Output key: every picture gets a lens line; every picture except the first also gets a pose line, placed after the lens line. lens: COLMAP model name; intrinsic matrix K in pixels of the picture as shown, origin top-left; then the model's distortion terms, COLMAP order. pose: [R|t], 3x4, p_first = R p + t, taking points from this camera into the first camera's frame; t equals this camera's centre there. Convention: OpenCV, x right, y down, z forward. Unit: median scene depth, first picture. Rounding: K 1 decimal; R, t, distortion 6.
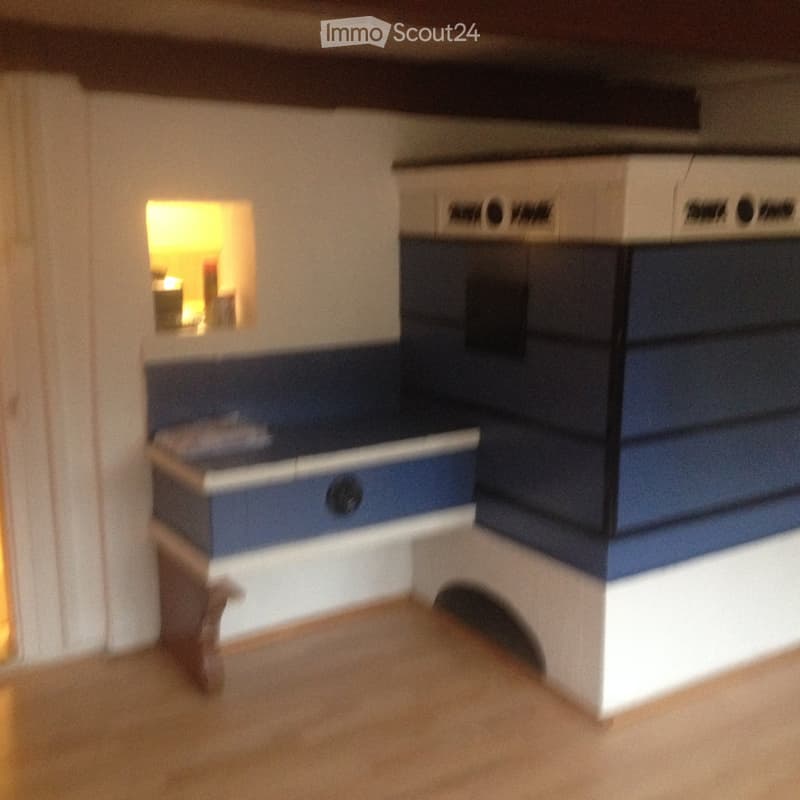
lens RADIAL K [[921.9, 0, 400.0], [0, 921.9, 400.0], [0, 0, 1]] dist [0.069995, 0.011504]
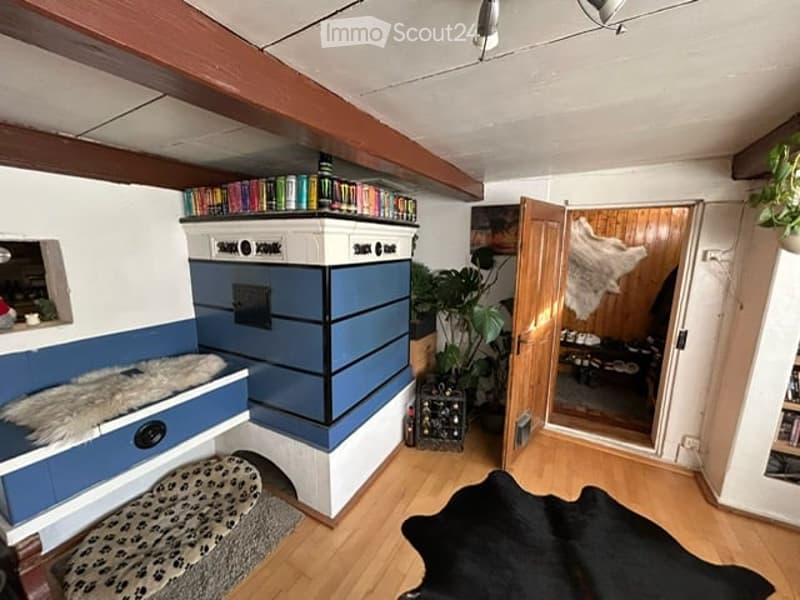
lens RADIAL K [[319.1, 0, 400.0], [0, 319.1, 300.0], [0, 0, 1]] dist [0.001072, -0.000008]
pose [[0.870591, -0.071693, 0.486756, 0.055694], [0.086455, 0.996224, -0.007899, -0.075882], [-0.484352, 0.048960, 0.873502, 0.343892]]
